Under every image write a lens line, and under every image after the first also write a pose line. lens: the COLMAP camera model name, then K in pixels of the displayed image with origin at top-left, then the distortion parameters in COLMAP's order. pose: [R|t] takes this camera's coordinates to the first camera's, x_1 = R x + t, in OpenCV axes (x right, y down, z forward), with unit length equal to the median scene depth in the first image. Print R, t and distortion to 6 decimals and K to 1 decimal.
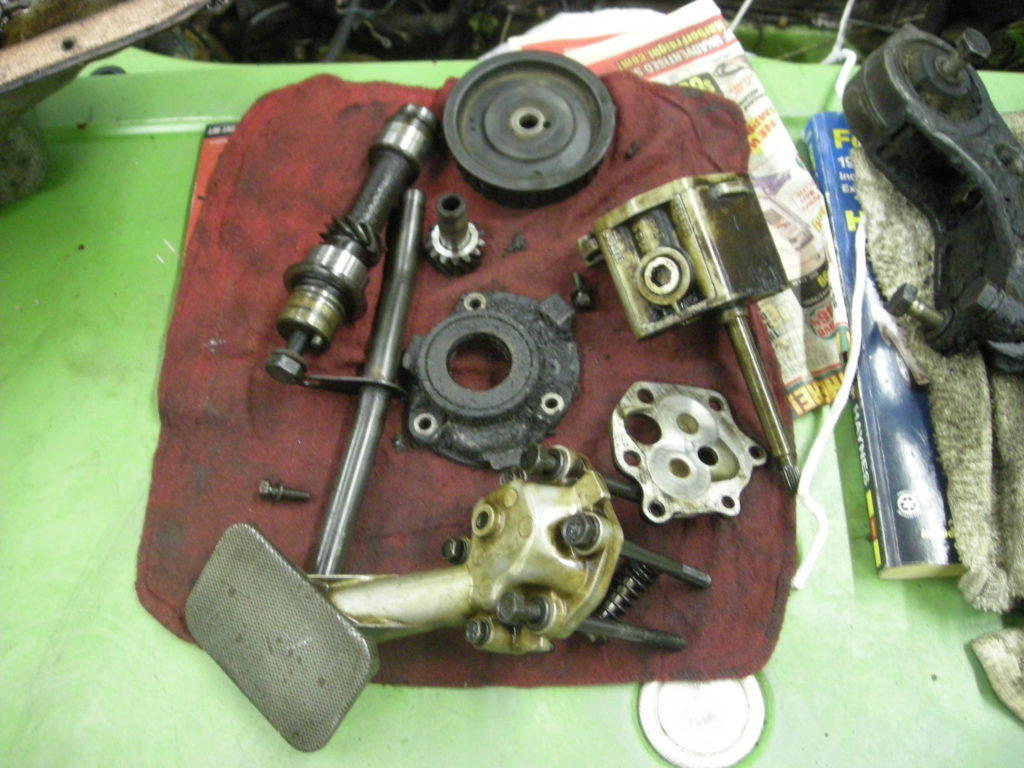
lens RADIAL K [[1054.7, 0, 512.0], [0, 1054.7, 381.3], [0, 0, 1]] dist [-0.155827, 0.000000]
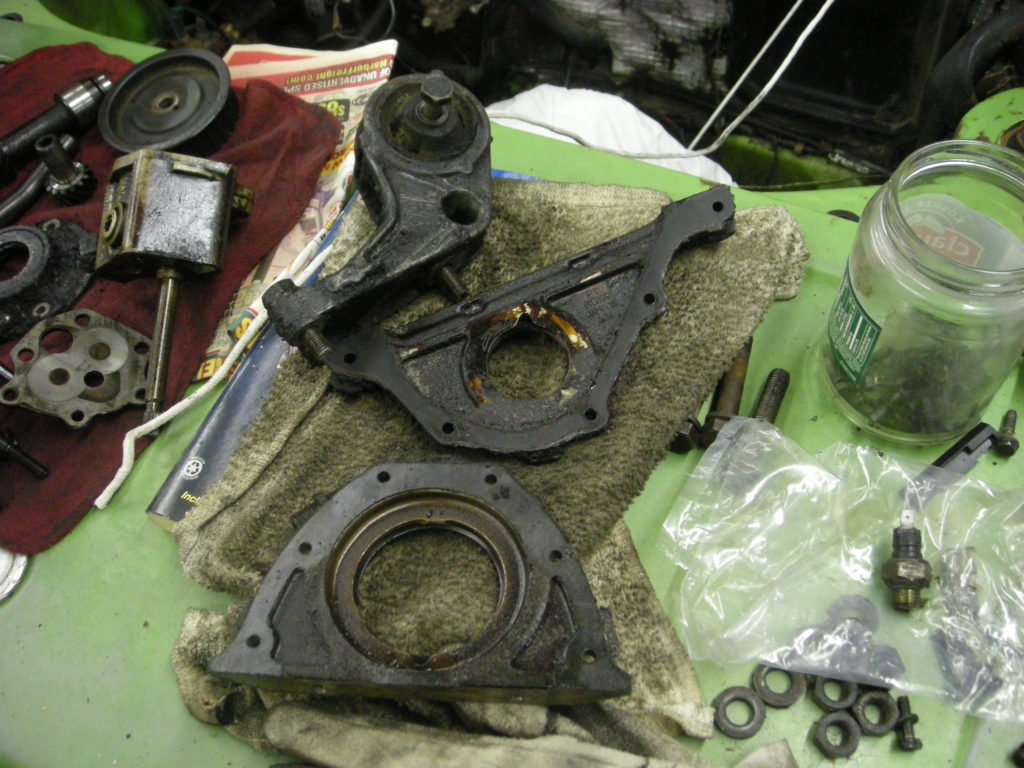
lens RADIAL K [[1054.7, 0, 511.0], [0, 1054.7, 387.4], [0, 0, 1]] dist [-0.155827, 0.000000]
pose [[0.907646, 0.298972, -0.294610, 0.771177], [-0.323261, 0.945613, -0.036302, -0.023372], [0.267734, 0.128185, 0.954928, 0.025009]]
